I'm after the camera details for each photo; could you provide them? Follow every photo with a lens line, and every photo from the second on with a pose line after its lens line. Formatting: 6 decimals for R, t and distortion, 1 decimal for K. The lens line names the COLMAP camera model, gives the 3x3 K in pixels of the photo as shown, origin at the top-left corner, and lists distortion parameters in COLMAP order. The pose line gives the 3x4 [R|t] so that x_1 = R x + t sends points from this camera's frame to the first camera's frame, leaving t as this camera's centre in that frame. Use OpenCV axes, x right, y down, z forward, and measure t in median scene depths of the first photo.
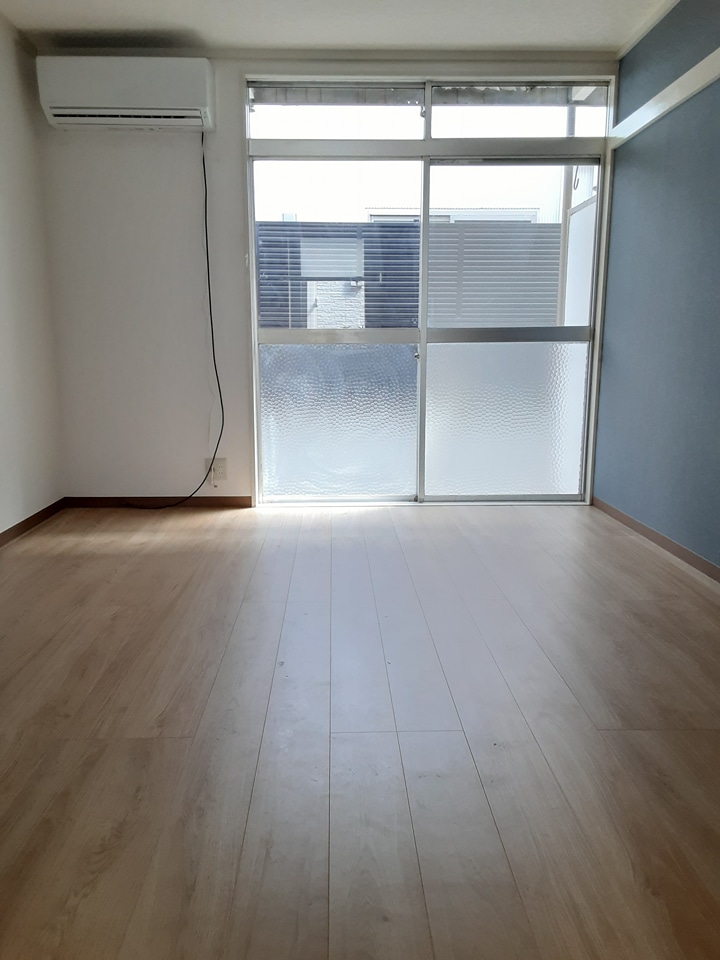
lens RADIAL K [[772.7, 0, 353.2], [0, 772.7, 479.4], [0, 0, 1]] dist [0.121912, -0.171279]
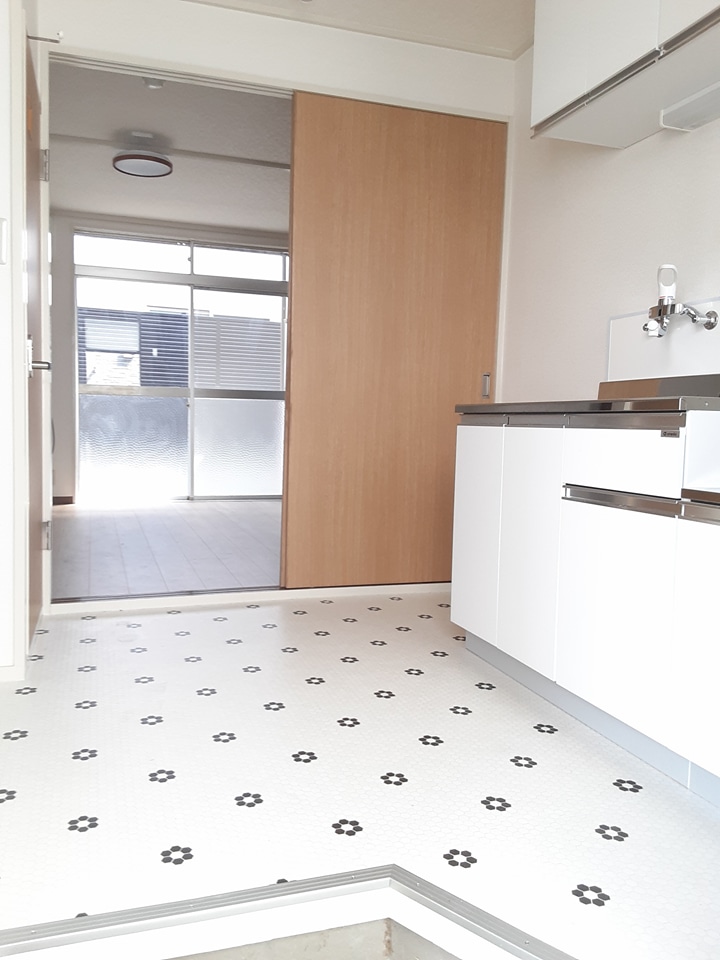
lens RADIAL K [[772.7, 0, 353.2], [0, 772.7, 479.4], [0, 0, 1]] dist [0.121912, -0.171279]
pose [[0.957228, 0.001408, 0.289332, -0.051334], [0.026238, 0.995445, -0.091651, 0.139476], [-0.288143, 0.095322, 0.952831, -0.565134]]
